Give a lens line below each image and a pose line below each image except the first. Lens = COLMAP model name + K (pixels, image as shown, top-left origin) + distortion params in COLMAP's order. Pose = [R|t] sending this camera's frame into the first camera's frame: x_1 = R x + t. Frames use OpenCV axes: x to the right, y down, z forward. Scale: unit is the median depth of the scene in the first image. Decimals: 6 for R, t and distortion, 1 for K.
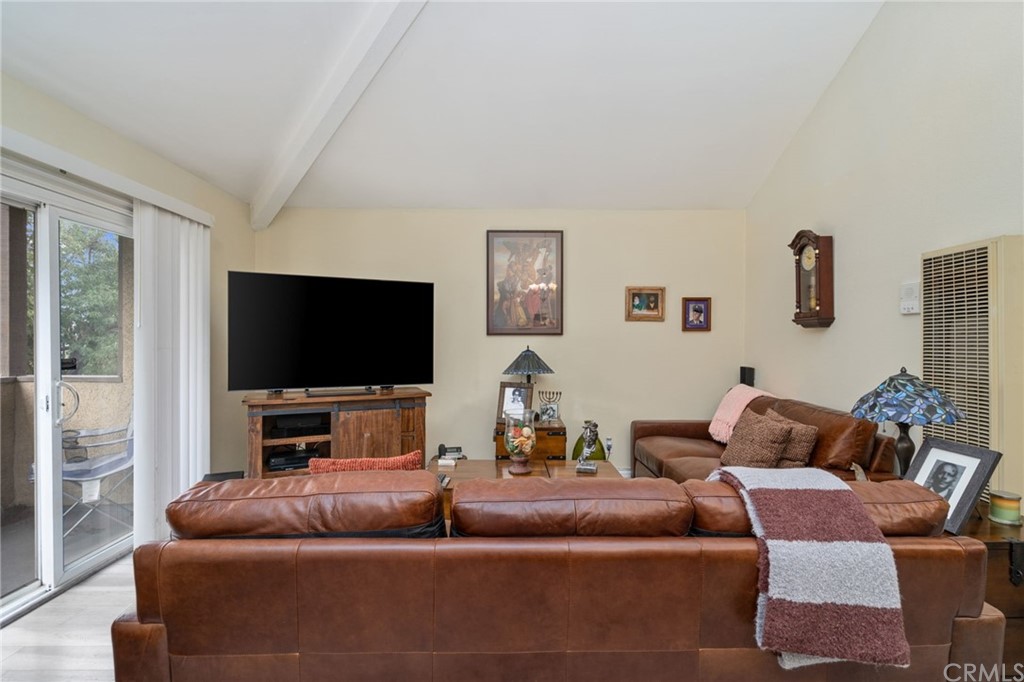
lens RADIAL K [[466.2, 0, 522.3], [0, 466.2, 342.2], [0, 0, 1]] dist [-0.016532, 0.002475]
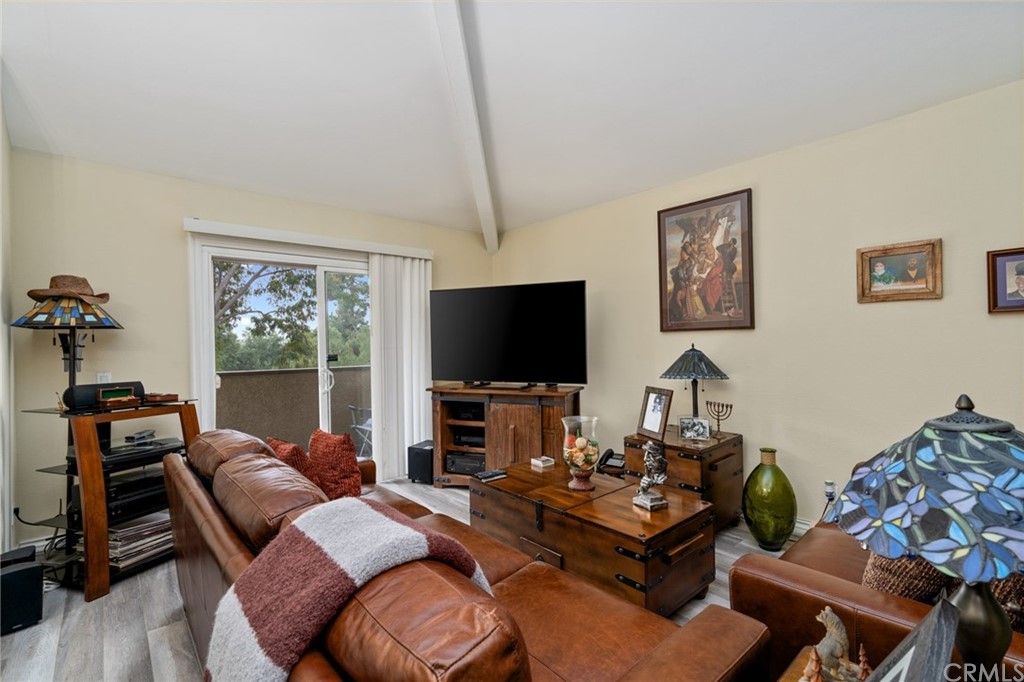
lens RADIAL K [[466.2, 0, 514.5], [0, 466.2, 341.1], [0, 0, 1]] dist [-0.016532, 0.002475]
pose [[0.637768, -0.015110, -0.770080, 0.427830], [0.014142, 0.999869, -0.007907, 0.004815], [0.770098, -0.005848, 0.637898, 0.245115]]
